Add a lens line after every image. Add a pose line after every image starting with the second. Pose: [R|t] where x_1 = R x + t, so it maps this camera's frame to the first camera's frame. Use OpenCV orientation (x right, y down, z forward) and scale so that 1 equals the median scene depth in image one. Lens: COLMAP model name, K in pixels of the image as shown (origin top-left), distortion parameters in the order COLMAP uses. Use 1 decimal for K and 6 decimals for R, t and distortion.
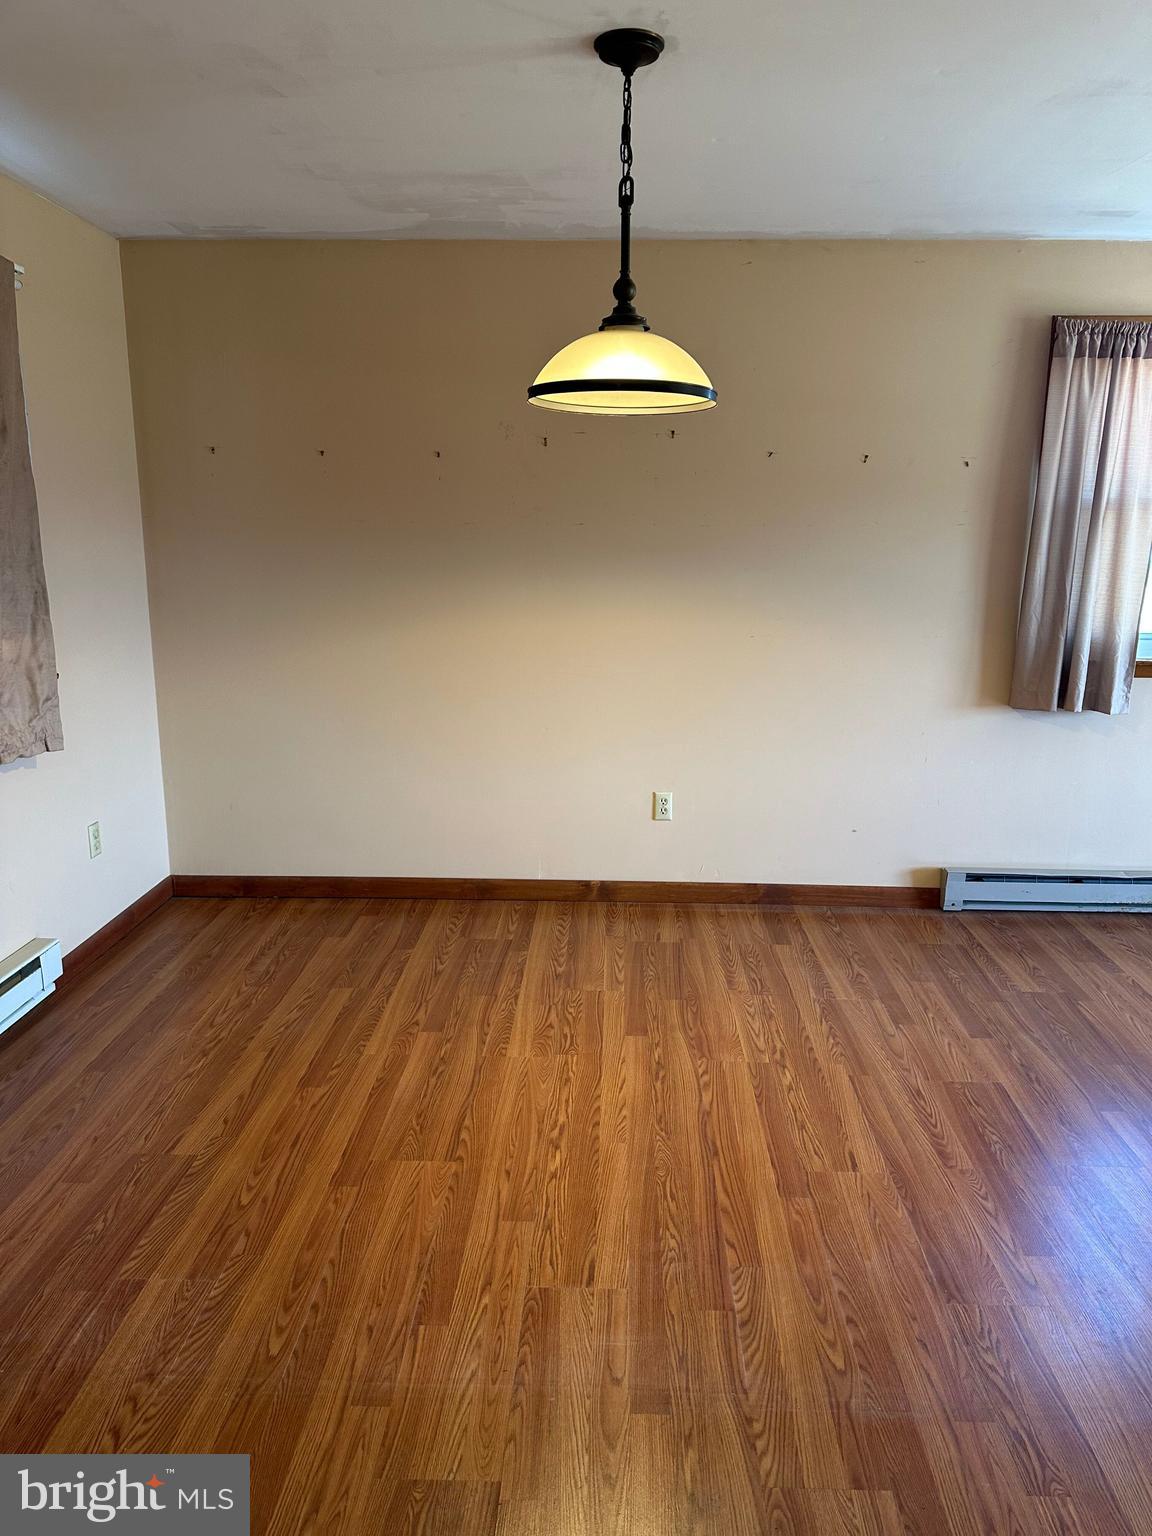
lens RADIAL K [[1074.5, 0, 602.2], [0, 1074.5, 772.4], [0, 0, 1]] dist [0.072923, -0.126117]
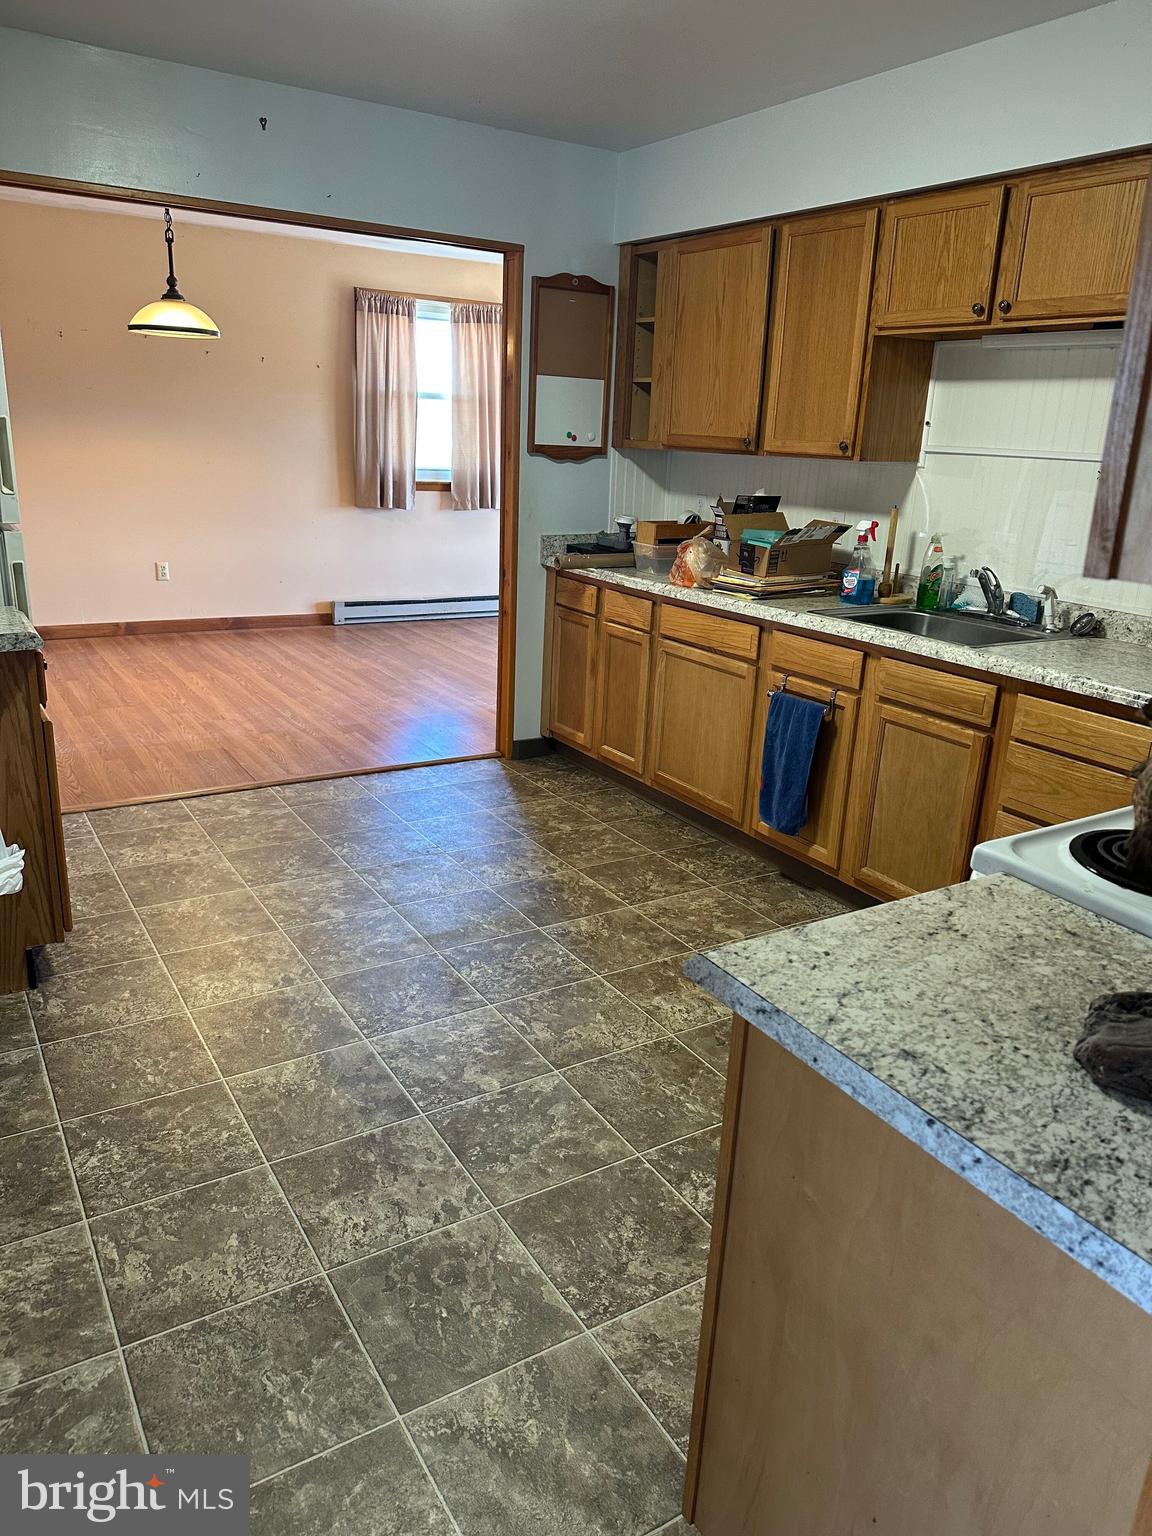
lens RADIAL K [[1084.7, 0, 576.0], [0, 1084.7, 768.0], [0, 0, 1]] dist [0.065824, -0.002459]
pose [[0.840176, -0.132723, 0.525822, -0.433873], [0.083215, 0.989659, 0.116837, 0.240429], [-0.535892, -0.054407, 0.842532, -0.991805]]
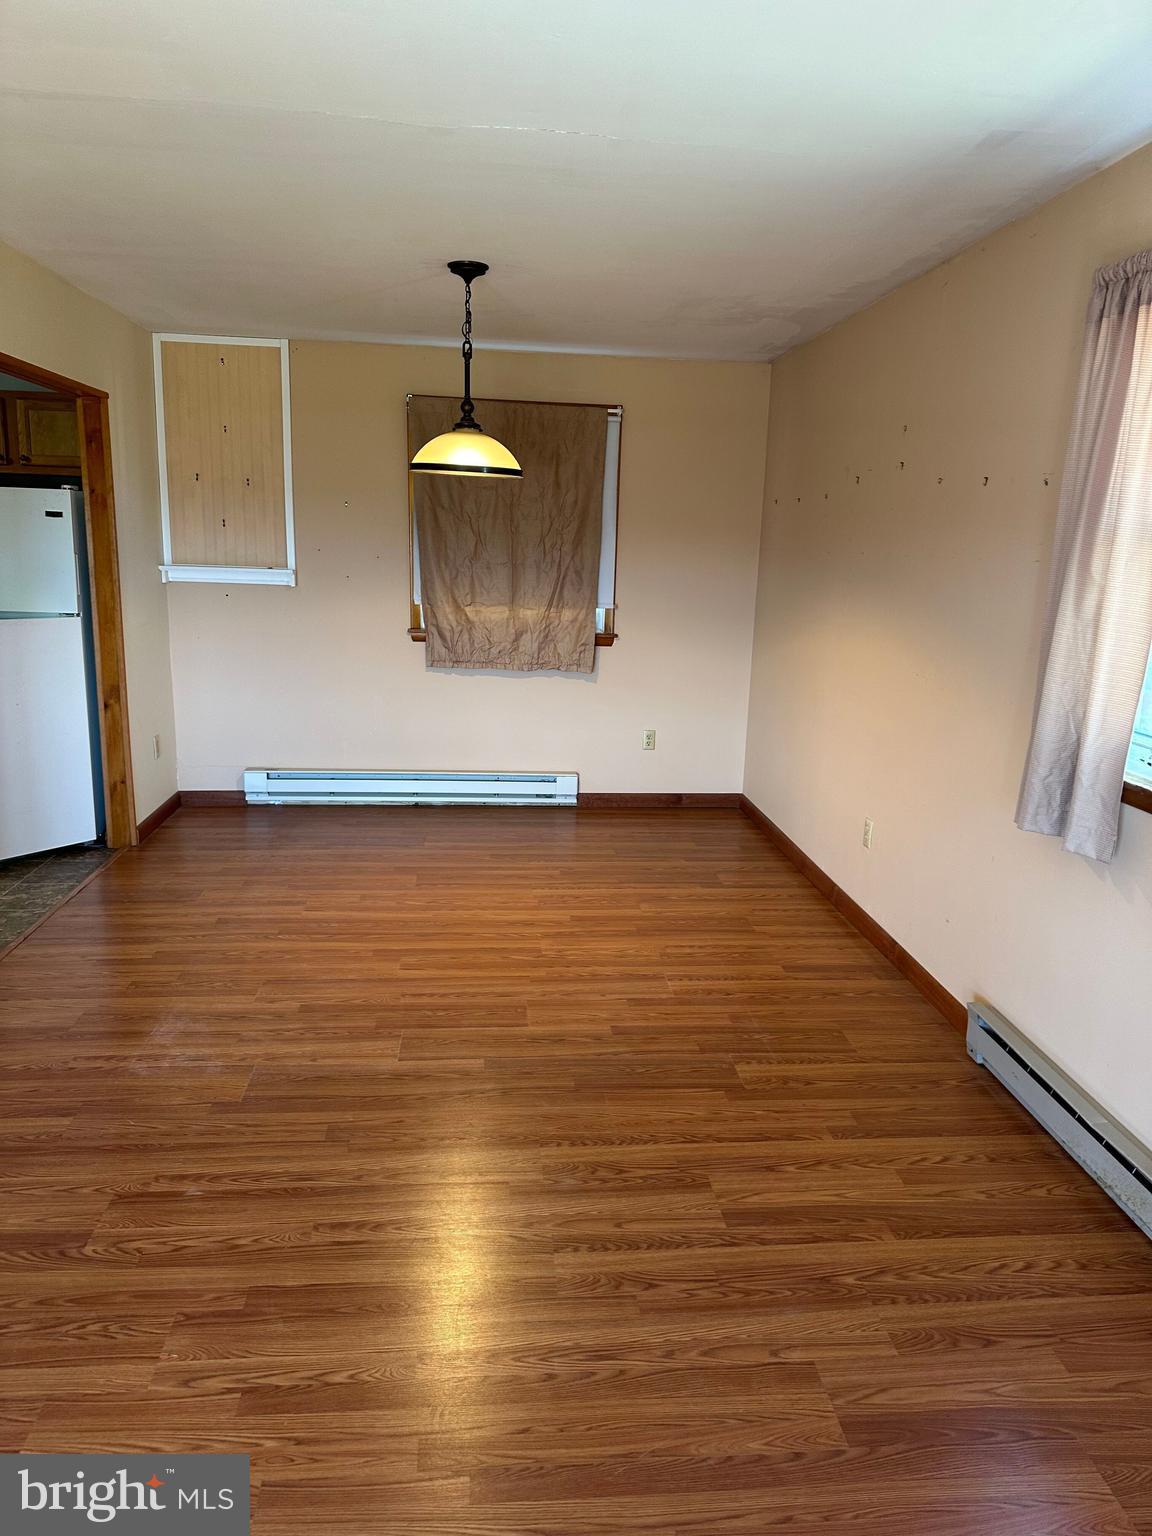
lens RADIAL K [[1084.7, 0, 576.0], [0, 1084.7, 768.0], [0, 0, 1]] dist [0.065824, -0.002459]
pose [[0.130439, 0.208514, -0.969282, 1.311315], [-0.260833, 0.950413, 0.169354, -0.169904], [0.956531, 0.230730, 0.178359, 0.705897]]
